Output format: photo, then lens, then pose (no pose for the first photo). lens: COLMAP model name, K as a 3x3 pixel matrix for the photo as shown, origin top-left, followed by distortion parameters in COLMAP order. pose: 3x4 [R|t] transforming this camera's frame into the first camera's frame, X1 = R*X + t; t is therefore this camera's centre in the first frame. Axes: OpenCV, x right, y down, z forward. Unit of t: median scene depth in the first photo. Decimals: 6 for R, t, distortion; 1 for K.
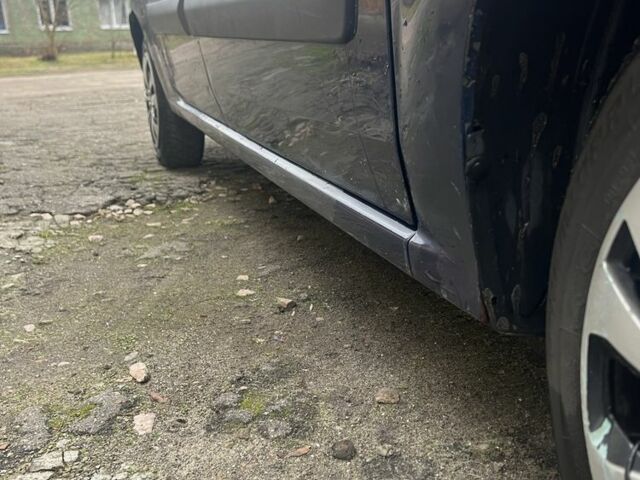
lens RADIAL K [[612.2, 0, 320.0], [0, 612.2, 240.0], [0, 0, 1]] dist [0.093933, -0.225947]
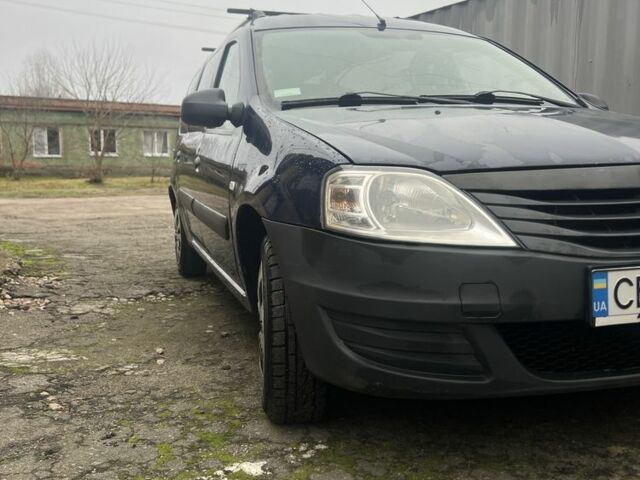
lens RADIAL K [[612.2, 0, 320.0], [0, 612.2, 240.0], [0, 0, 1]] dist [0.093933, -0.225947]
pose [[0.998478, 0.036619, -0.041241, 0.123730], [-0.043884, 0.980427, -0.191931, 0.059697], [0.033406, 0.193448, 0.980542, -0.424675]]
